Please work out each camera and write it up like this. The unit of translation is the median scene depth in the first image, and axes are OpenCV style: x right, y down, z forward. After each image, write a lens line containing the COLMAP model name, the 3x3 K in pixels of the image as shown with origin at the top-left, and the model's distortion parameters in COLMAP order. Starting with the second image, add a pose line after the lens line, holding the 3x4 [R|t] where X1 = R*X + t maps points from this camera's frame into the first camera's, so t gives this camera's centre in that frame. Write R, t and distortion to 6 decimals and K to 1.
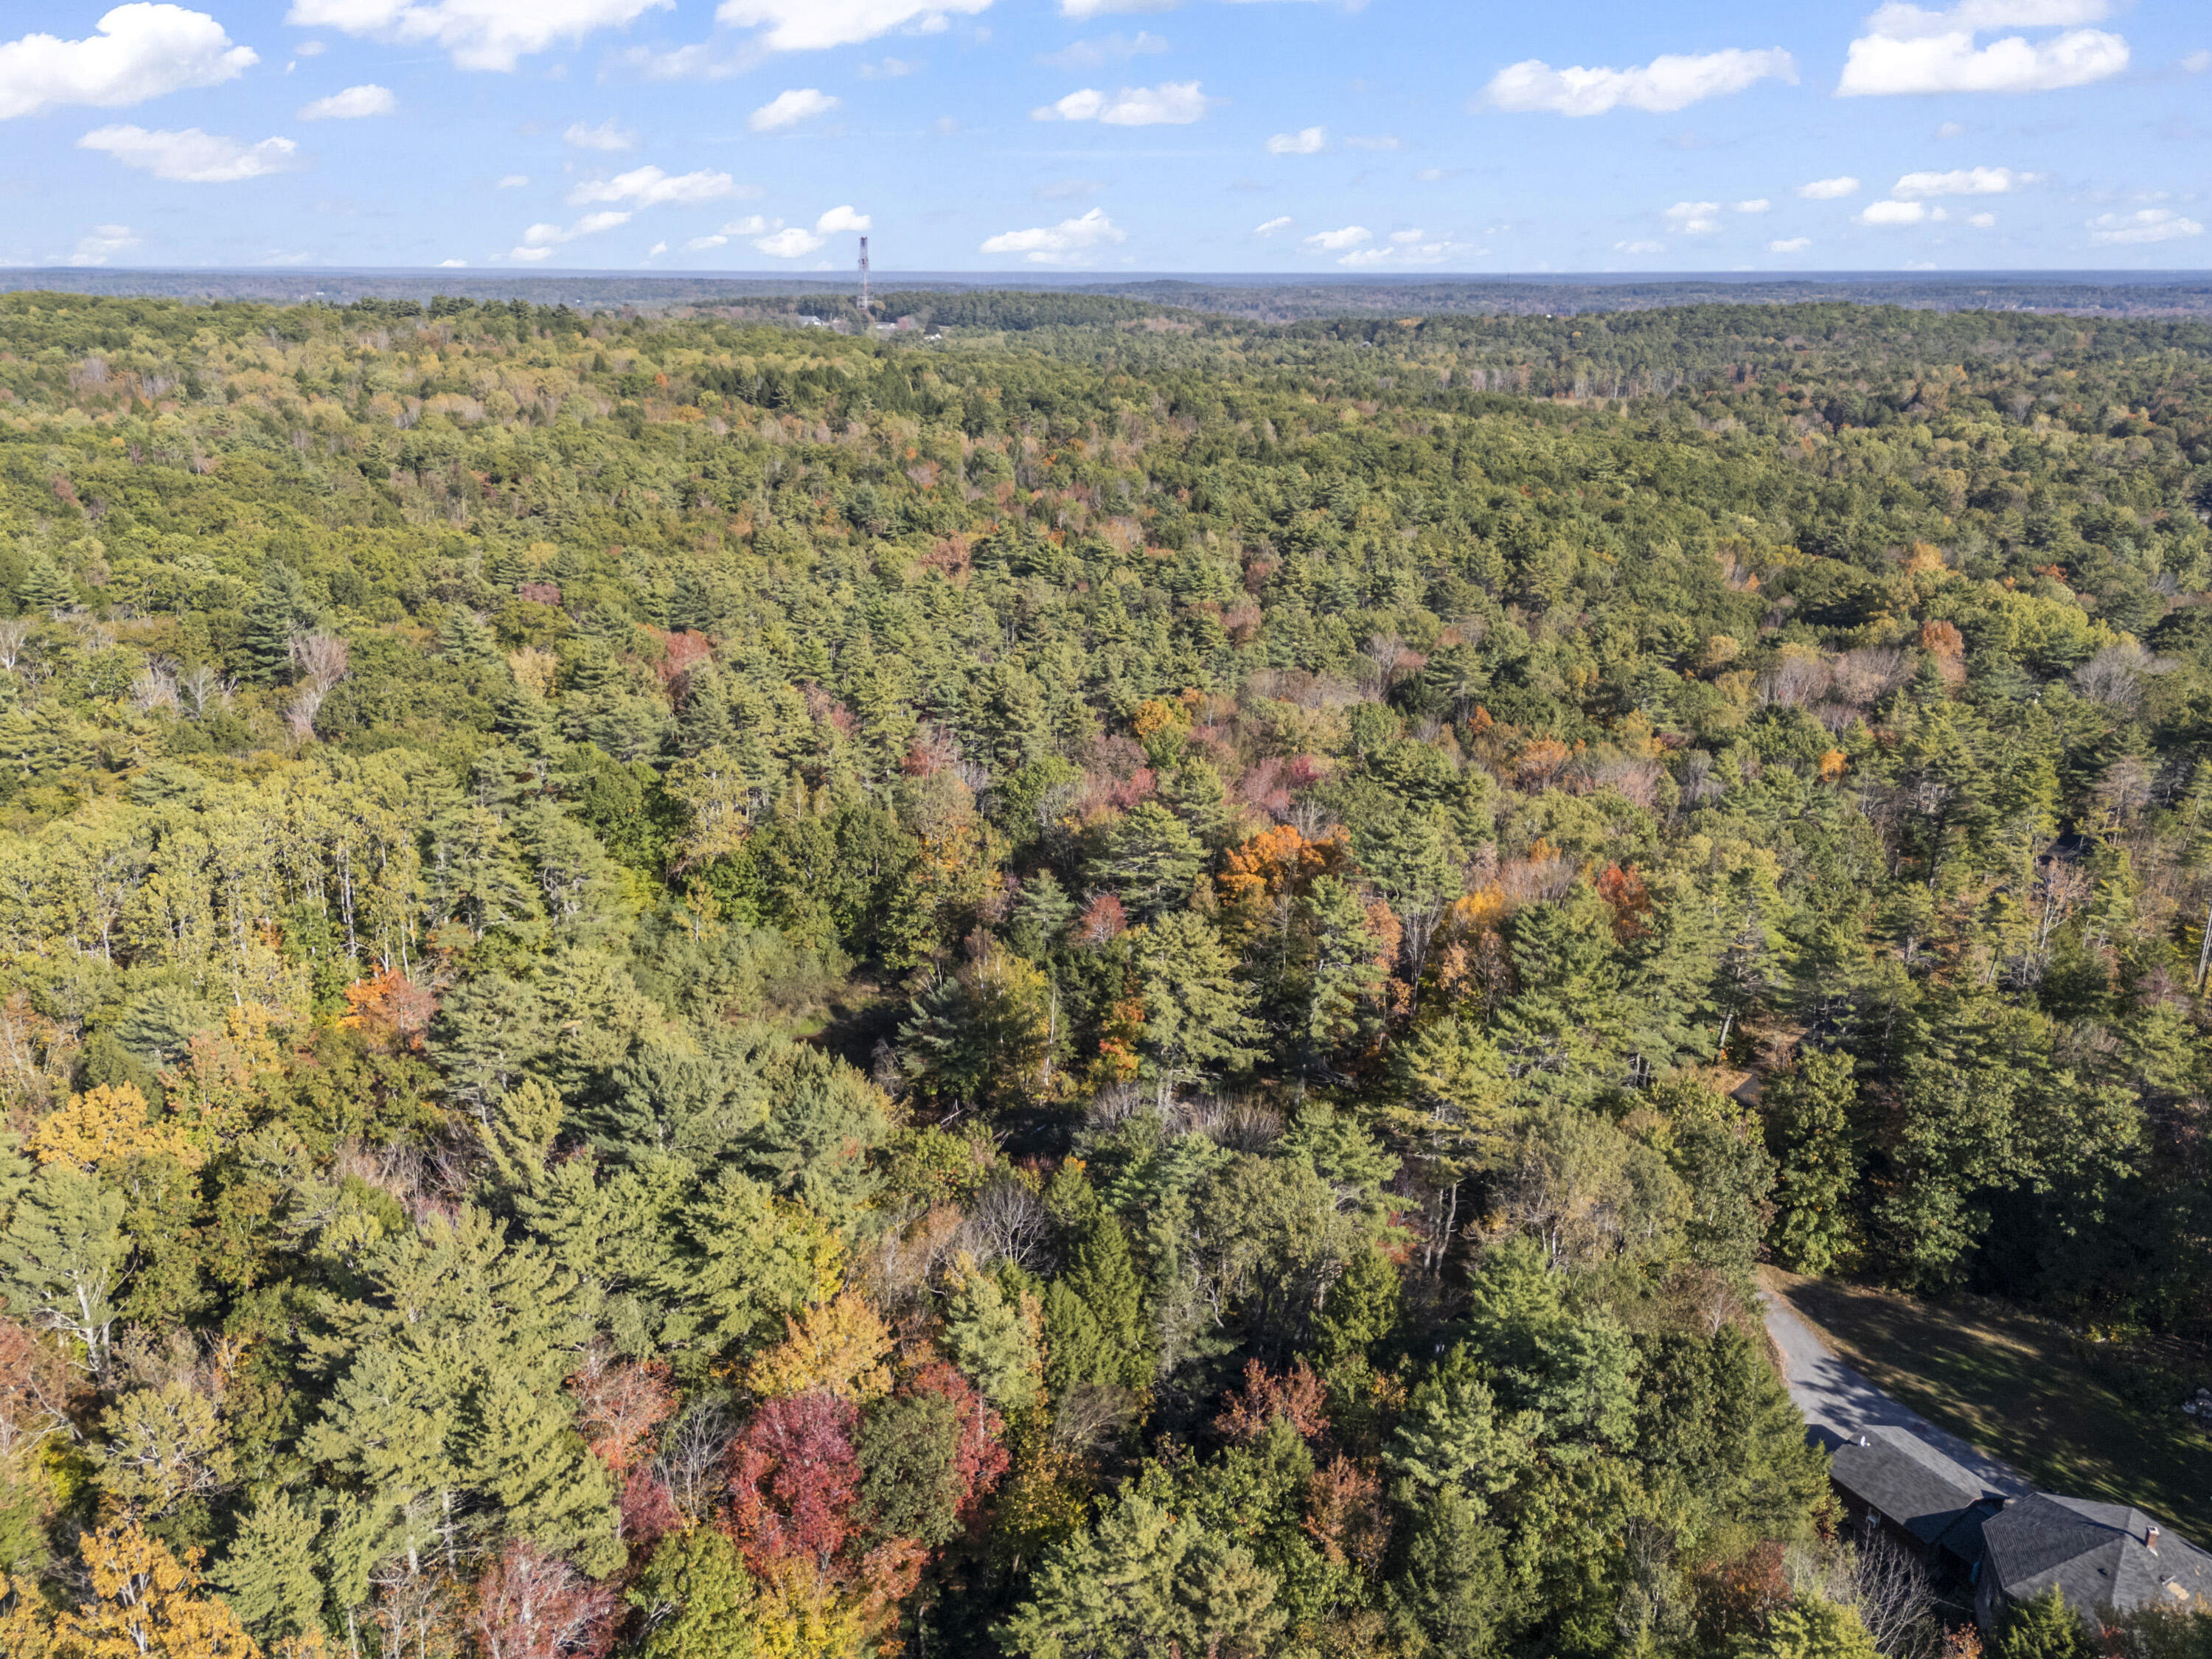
lens RADIAL K [[1567.9, 0, 1109.8], [0, 1567.9, 827.8], [0, 0, 1]] dist [0.040019, -0.018478]
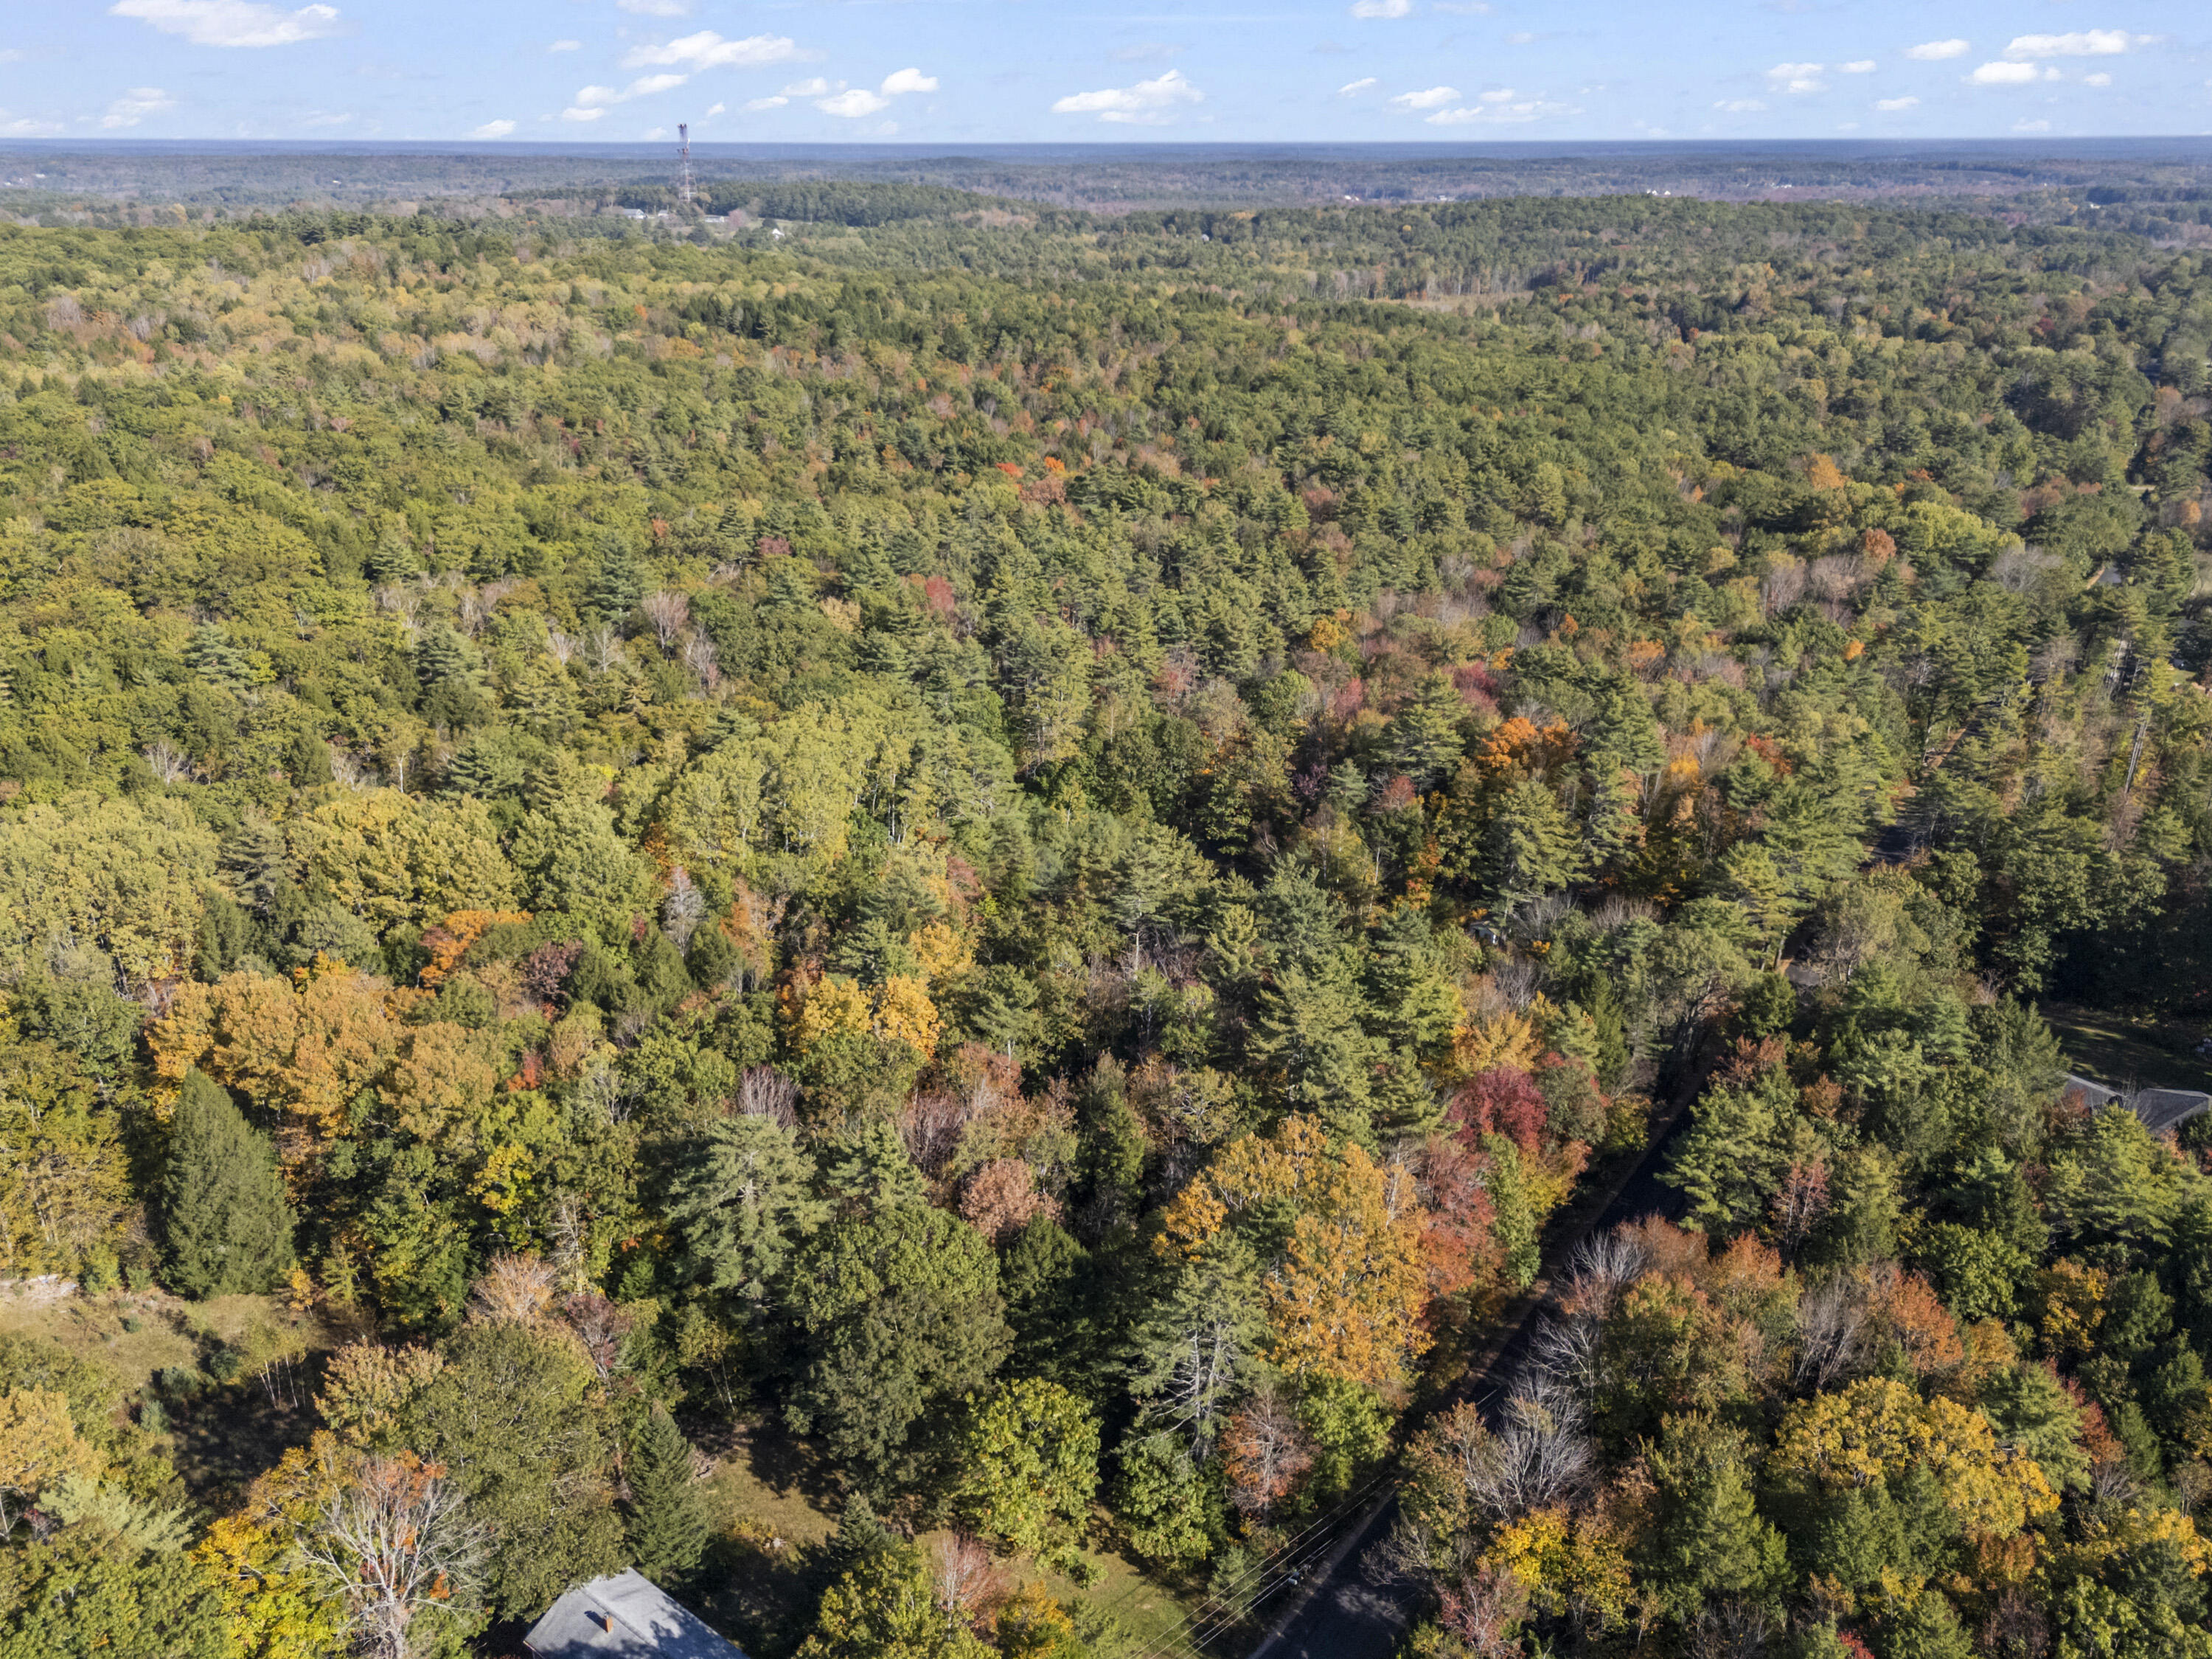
lens RADIAL K [[1567.9, 0, 1099.6], [0, 1567.9, 830.0], [0, 0, 1]] dist [0.040019, -0.018478]
pose [[0.991761, -0.052621, 0.116795, -0.254695], [0.044124, 0.996268, 0.074181, -0.013269], [-0.120262, -0.068416, 0.990382, -0.191473]]
